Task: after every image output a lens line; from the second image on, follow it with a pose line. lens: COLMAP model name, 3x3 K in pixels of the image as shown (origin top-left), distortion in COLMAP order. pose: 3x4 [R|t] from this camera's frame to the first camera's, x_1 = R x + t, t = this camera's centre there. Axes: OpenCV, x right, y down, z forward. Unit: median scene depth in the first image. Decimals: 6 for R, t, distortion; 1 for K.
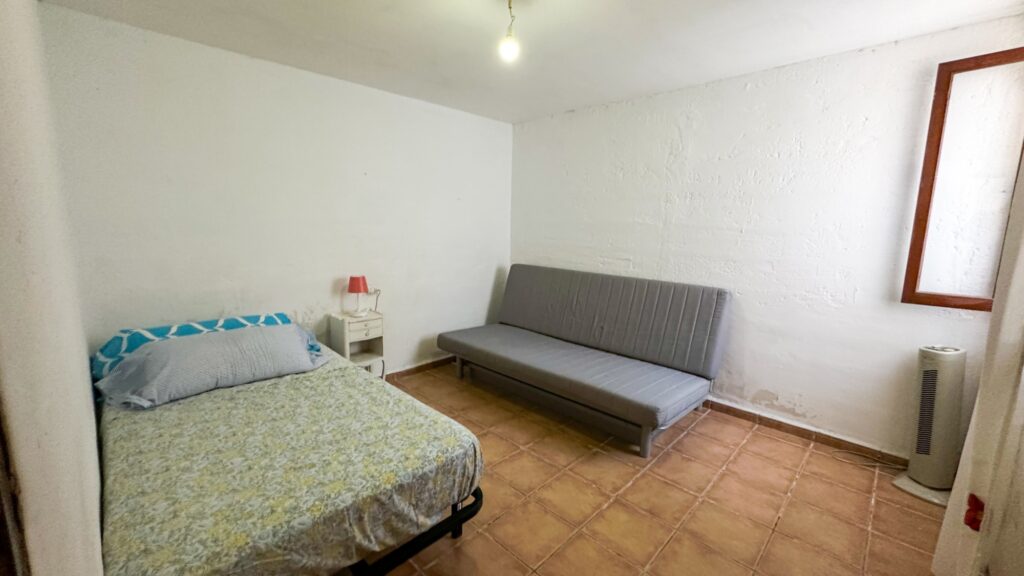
lens RADIAL K [[407.9, 0, 512.0], [0, 407.9, 288.0], [0, 0, 1]] dist [-0.000177, 0.000081]
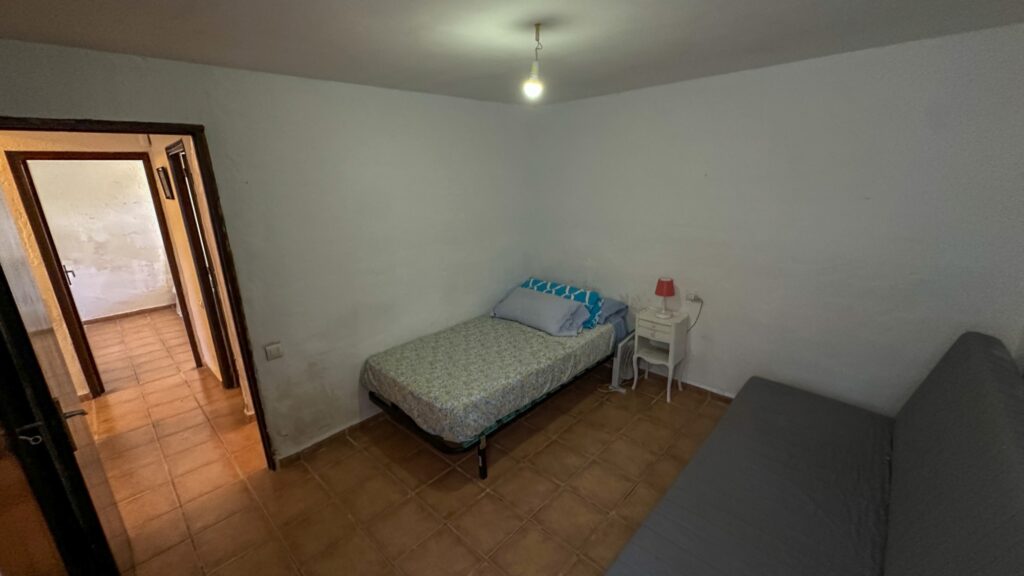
lens RADIAL K [[407.9, 0, 512.0], [0, 407.9, 288.0], [0, 0, 1]] dist [-0.000177, 0.000081]
pose [[0.010197, 0.259548, -0.965676, 0.947582], [-0.122897, 0.958730, 0.256383, -0.344240], [0.992367, 0.116064, 0.041674, 0.884076]]
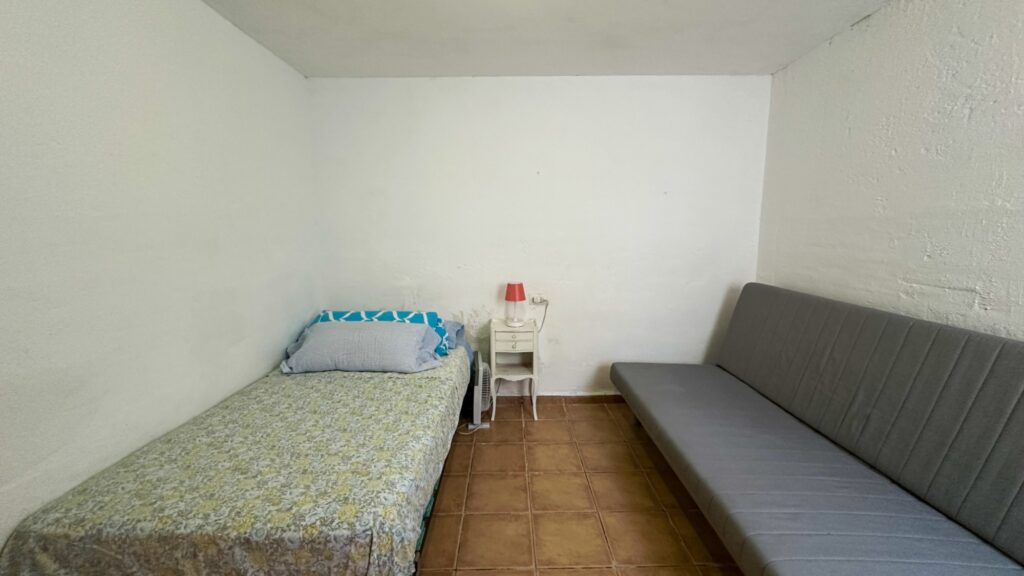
lens RADIAL K [[407.9, 0, 512.0], [0, 407.9, 288.0], [0, 0, 1]] dist [-0.000177, 0.000081]
pose [[0.702709, 0.080540, -0.706904, 0.425506], [-0.093578, 0.995403, 0.020387, -0.055794], [0.705297, 0.051825, 0.707015, 0.516688]]
